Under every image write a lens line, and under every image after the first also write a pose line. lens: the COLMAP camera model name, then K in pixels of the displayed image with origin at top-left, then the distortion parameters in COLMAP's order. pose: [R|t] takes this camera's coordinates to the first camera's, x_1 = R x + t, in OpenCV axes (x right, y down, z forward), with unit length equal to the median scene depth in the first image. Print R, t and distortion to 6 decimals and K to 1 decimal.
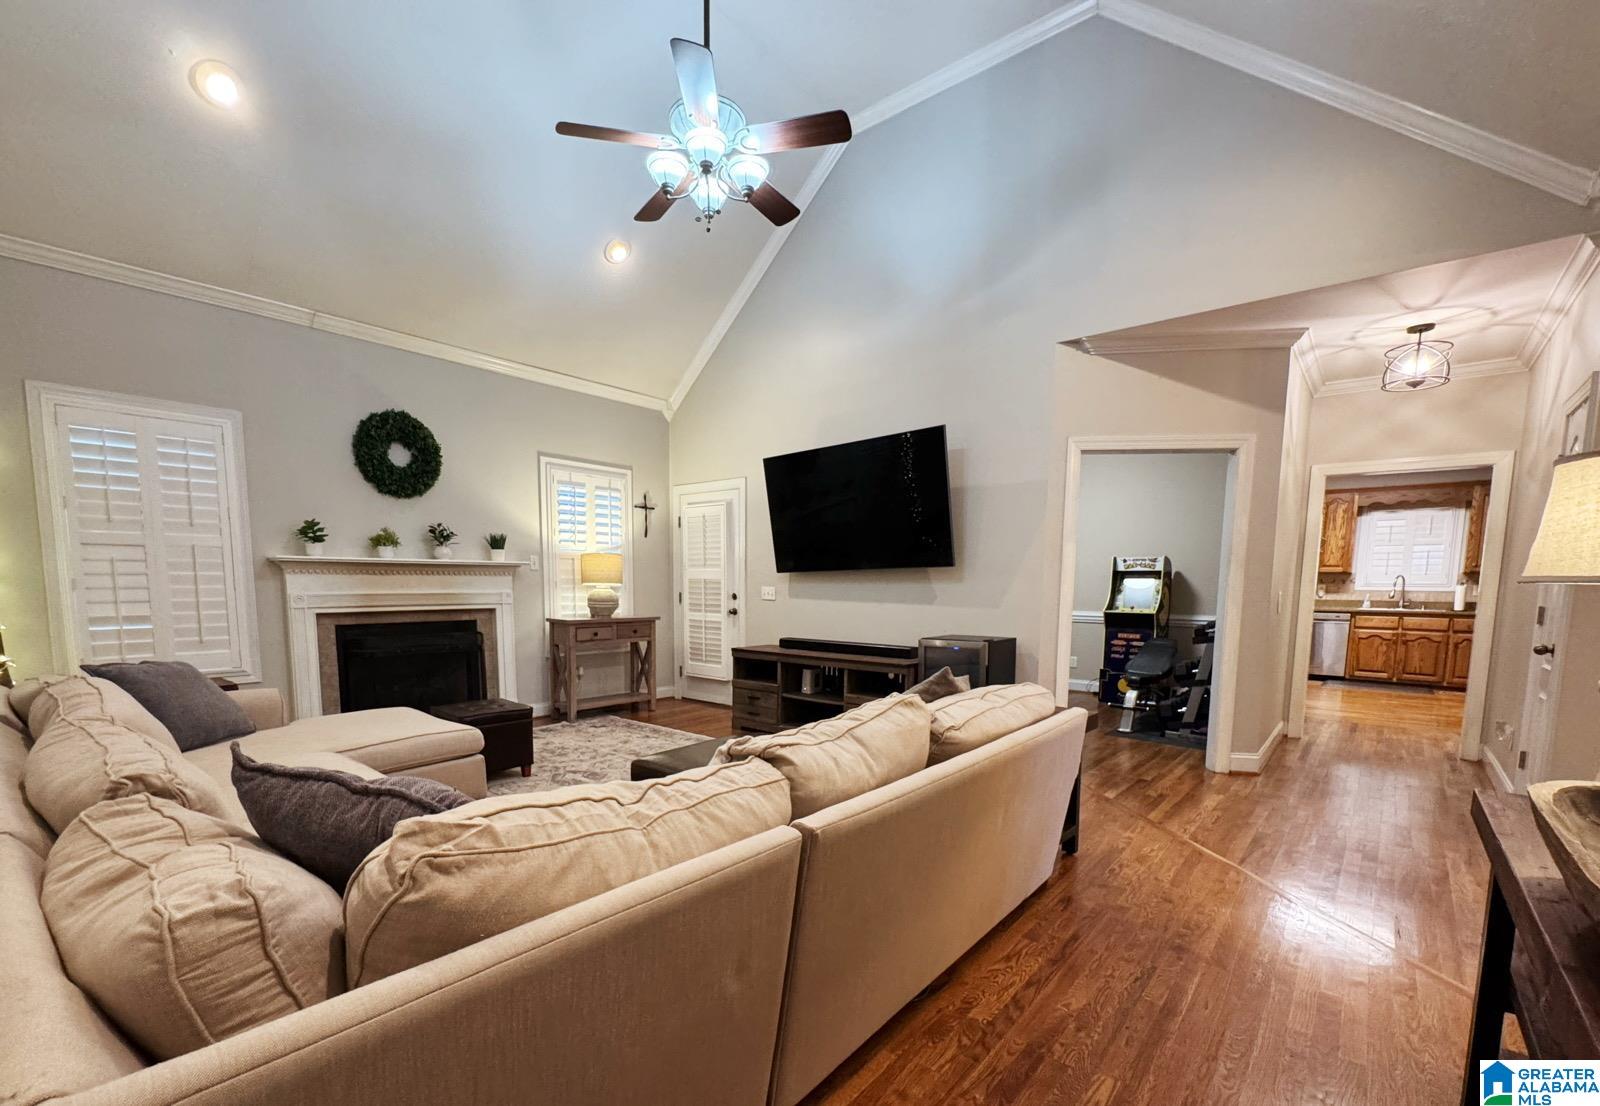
lens RADIAL K [[700.5, 0, 808.4], [0, 700.5, 653.1], [0, 0, 1]] dist [0.001894, 0.000192]
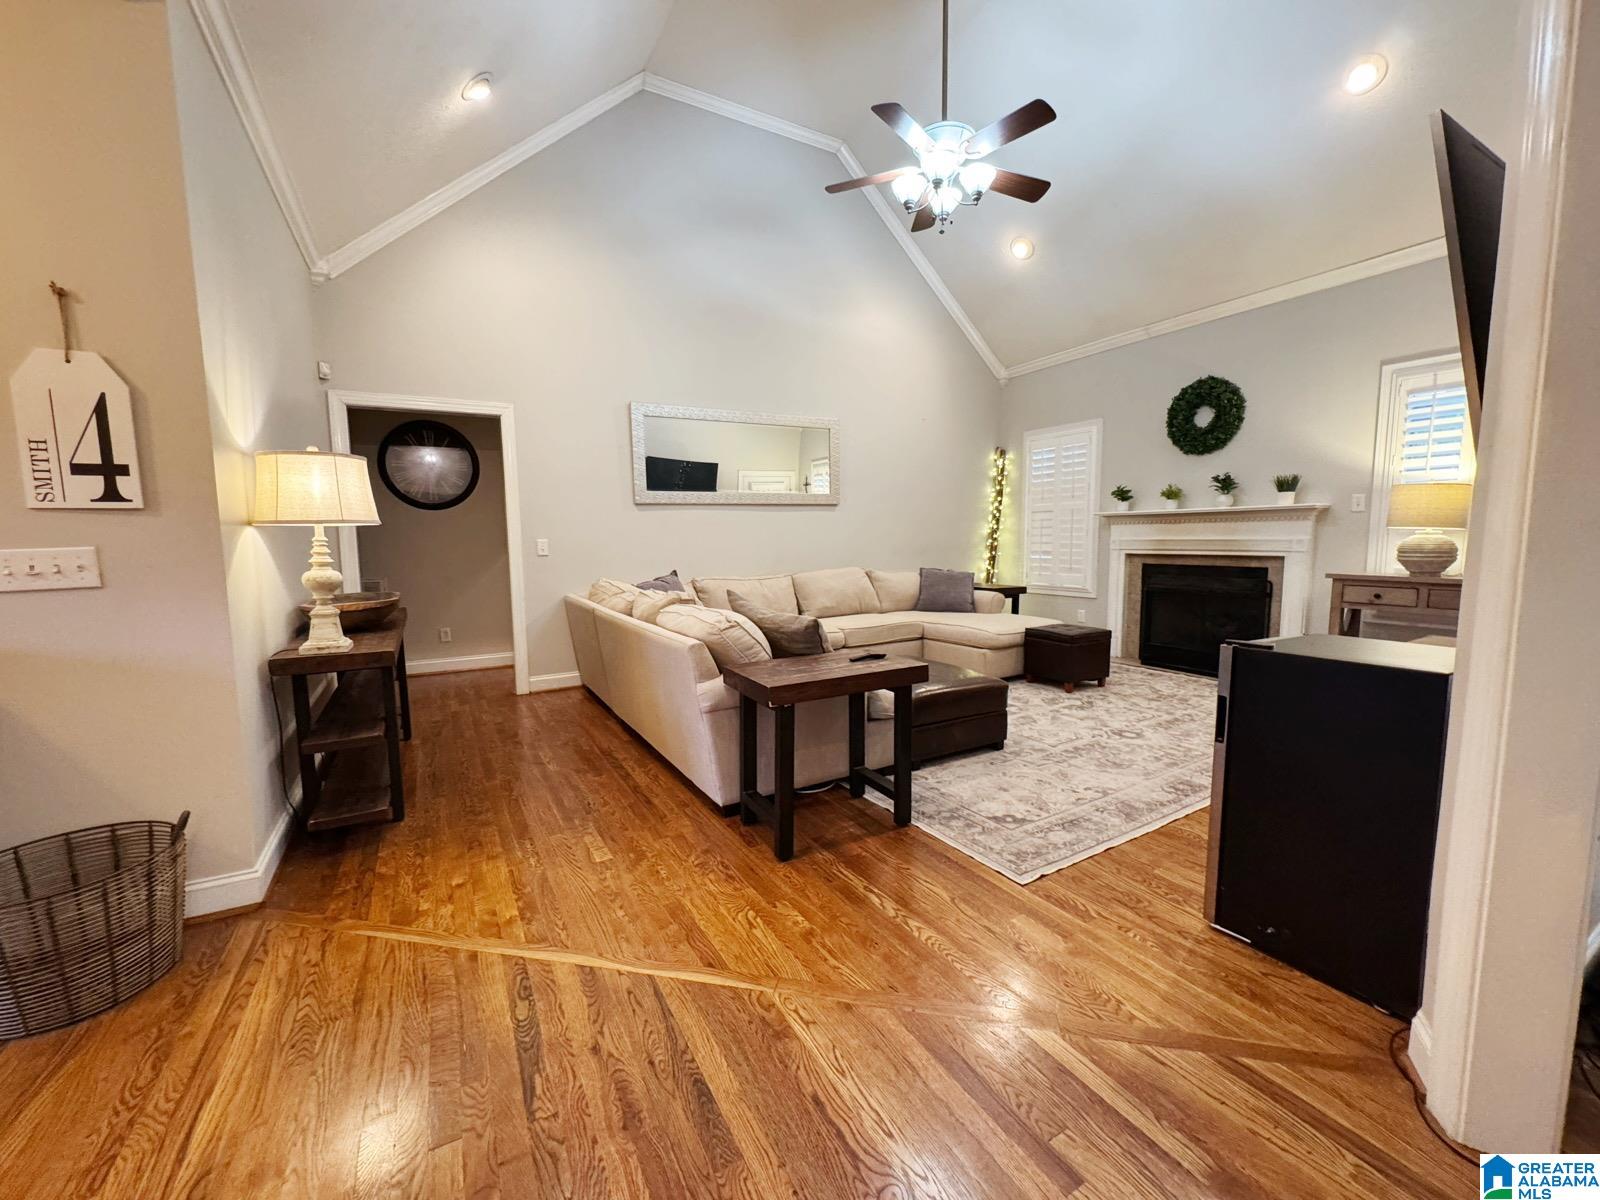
lens RADIAL K [[645.3, 0, 800.0], [0, 645.3, 600.0], [0, 0, 1]] dist [-0.003955, 0.000201]
pose [[-0.352910, 0.087818, -0.931527, 0.628271], [-0.088741, 0.987956, 0.126758, -0.063734], [0.931440, 0.127399, -0.340867, 0.773364]]
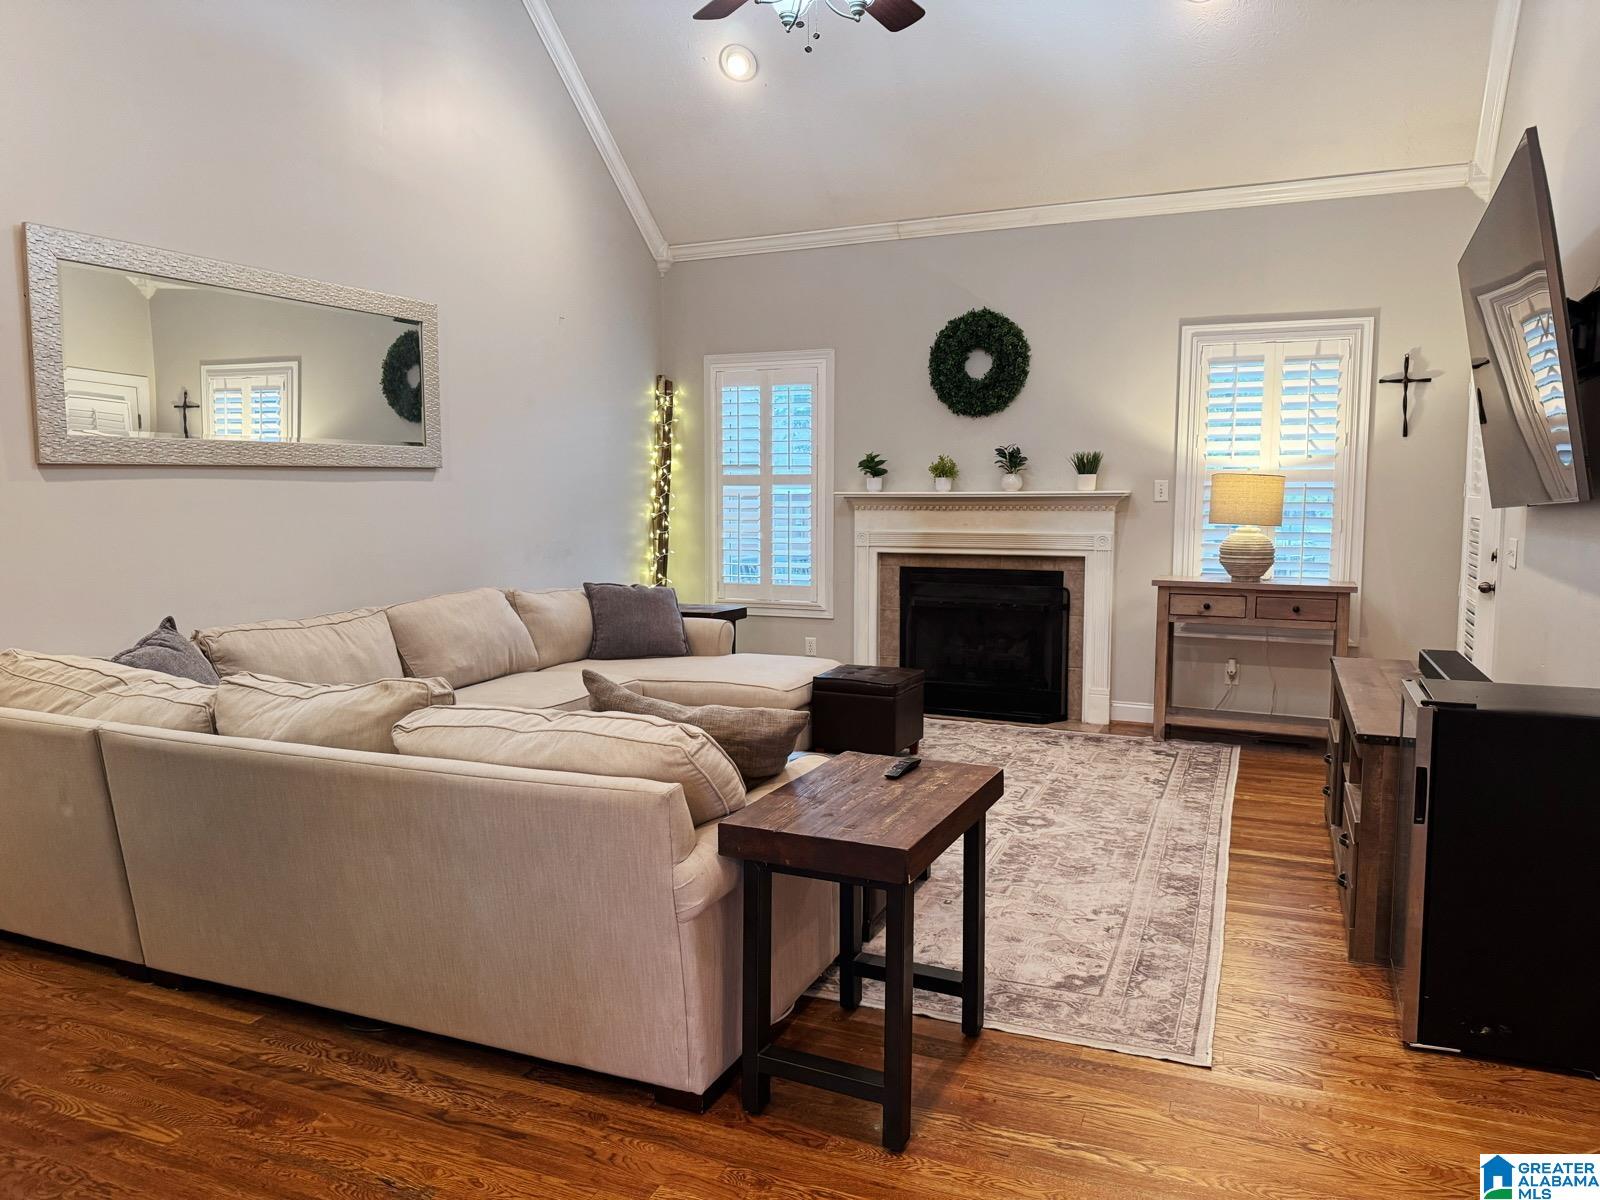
lens RADIAL K [[1124.2, 0, 800.0], [0, 1124.2, 600.0], [0, 0, 1]] dist [0.110624, -0.175521]
pose [[0.278850, 0.084780, -0.956585, 0.633353], [-0.098139, 0.993396, 0.059434, -0.066436], [0.955307, 0.077306, 0.285329, 0.438991]]
